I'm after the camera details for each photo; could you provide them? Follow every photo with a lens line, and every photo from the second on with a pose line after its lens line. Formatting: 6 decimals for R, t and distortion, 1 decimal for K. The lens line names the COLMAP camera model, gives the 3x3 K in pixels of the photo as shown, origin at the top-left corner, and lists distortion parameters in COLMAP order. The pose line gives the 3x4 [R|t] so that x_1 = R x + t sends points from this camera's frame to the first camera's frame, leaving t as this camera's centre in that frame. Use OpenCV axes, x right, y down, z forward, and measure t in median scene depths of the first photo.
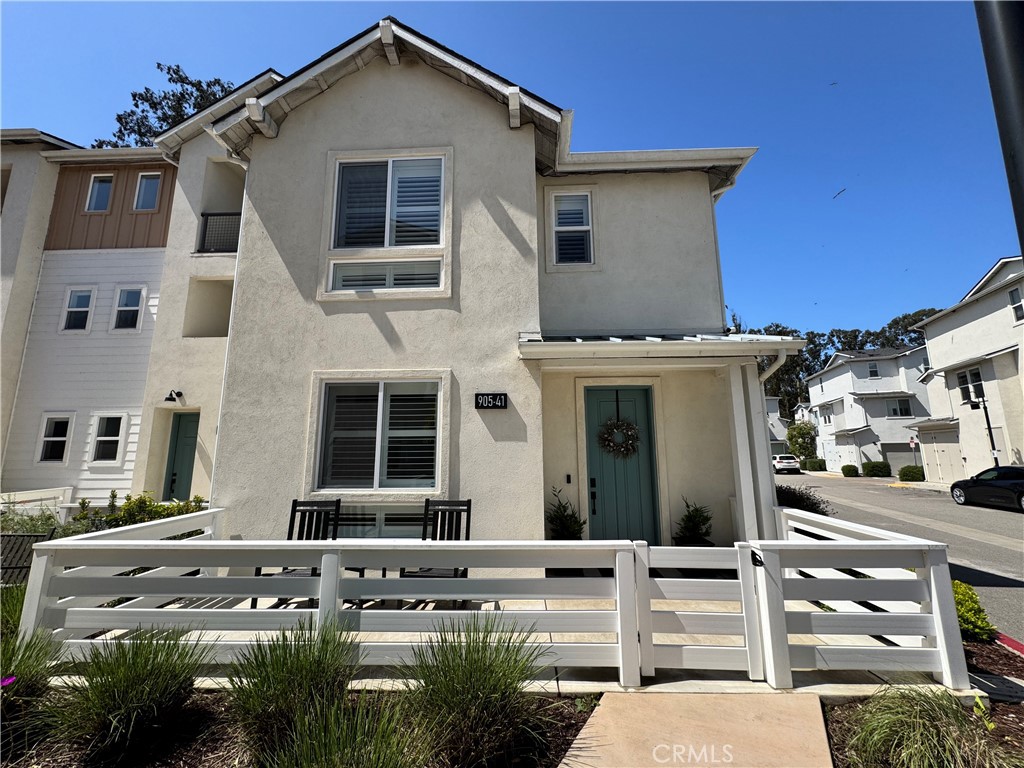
lens RADIAL K [[408.3, 0, 511.6], [0, 408.3, 384.7], [0, 0, 1]] dist [-0.001624, -0.000388]
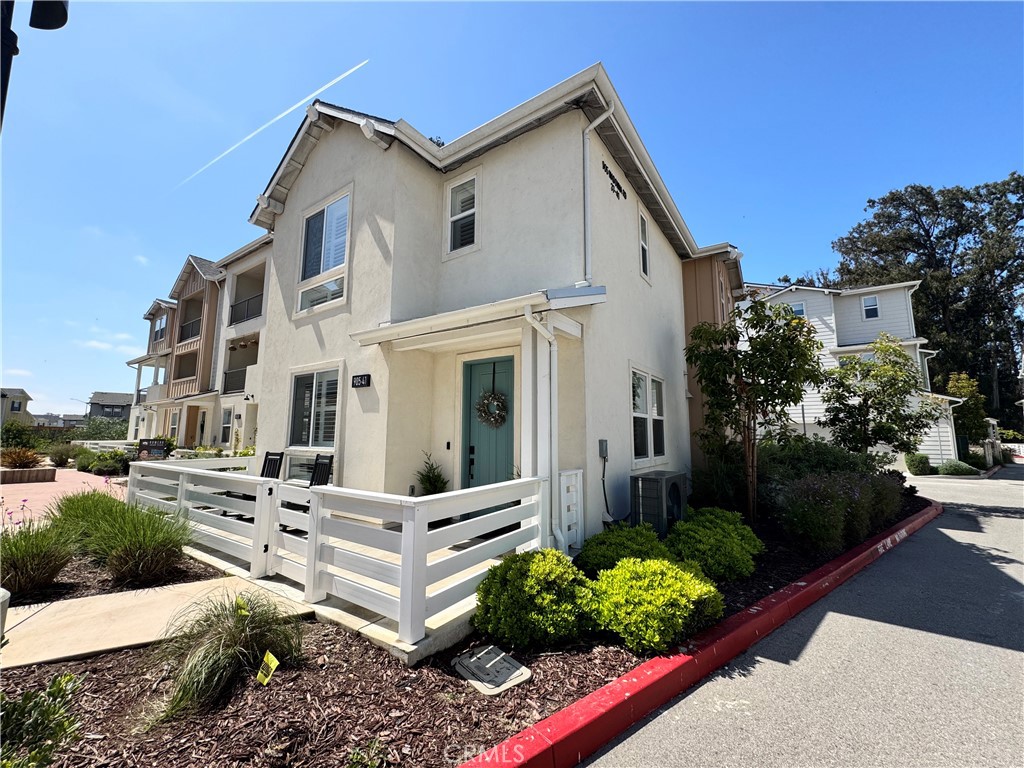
lens RADIAL K [[408.3, 0, 511.6], [0, 408.3, 384.7], [0, 0, 1]] dist [-0.001624, -0.000388]
pose [[0.841986, -0.056870, -0.536494, 0.978088], [0.080004, 0.996595, 0.019918, 0.060152], [0.533535, -0.059693, 0.843669, 0.169058]]
